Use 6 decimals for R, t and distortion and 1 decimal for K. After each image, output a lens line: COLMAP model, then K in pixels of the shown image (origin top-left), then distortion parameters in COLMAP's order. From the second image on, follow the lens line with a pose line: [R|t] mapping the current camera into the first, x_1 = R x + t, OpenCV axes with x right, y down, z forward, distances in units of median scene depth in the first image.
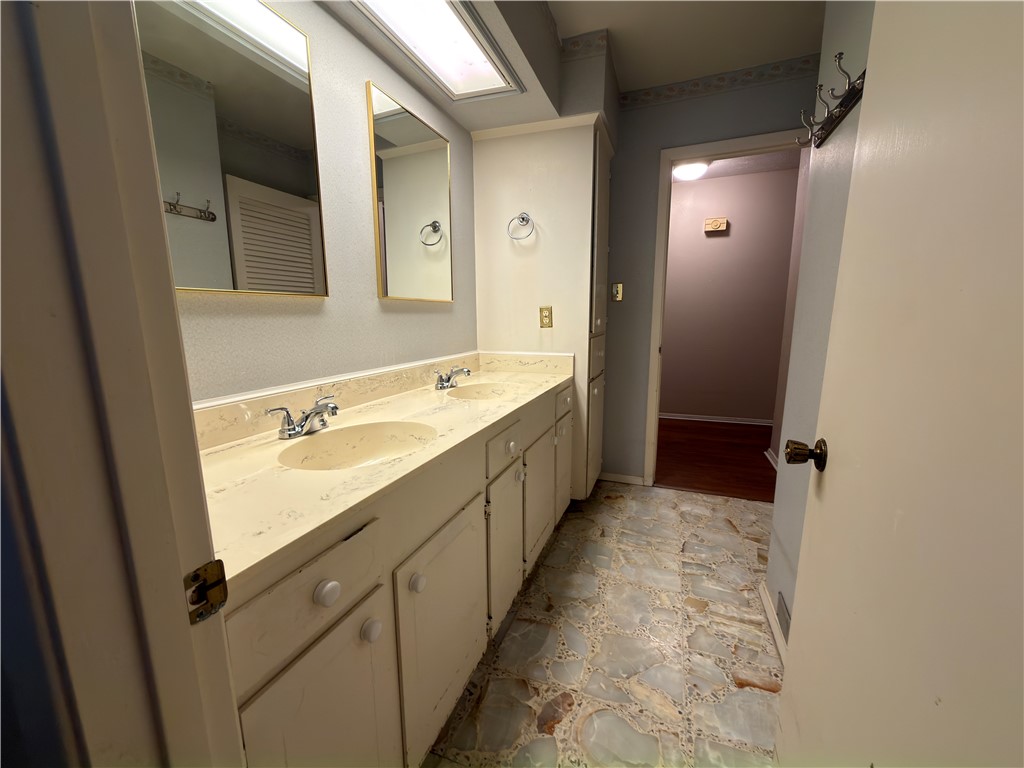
lens RADIAL K [[409.2, 0, 513.2], [0, 409.2, 381.1], [0, 0, 1]] dist [0.001421, -0.000793]
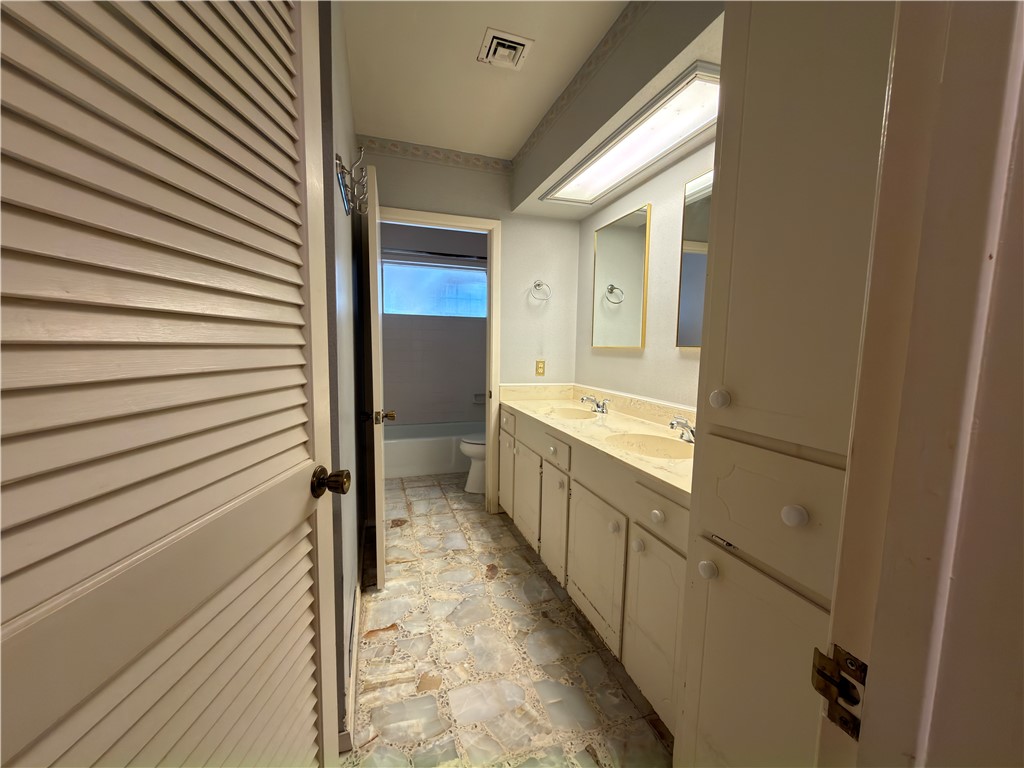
lens RADIAL K [[409.2, 0, 512.1], [0, 409.2, 386.1], [0, 0, 1]] dist [0.001421, -0.000793]
pose [[-0.772182, 0.053236, -0.633168, 0.868632], [-0.117453, 0.967353, 0.224575, -0.314982], [0.624452, 0.247780, -0.740719, 1.671679]]
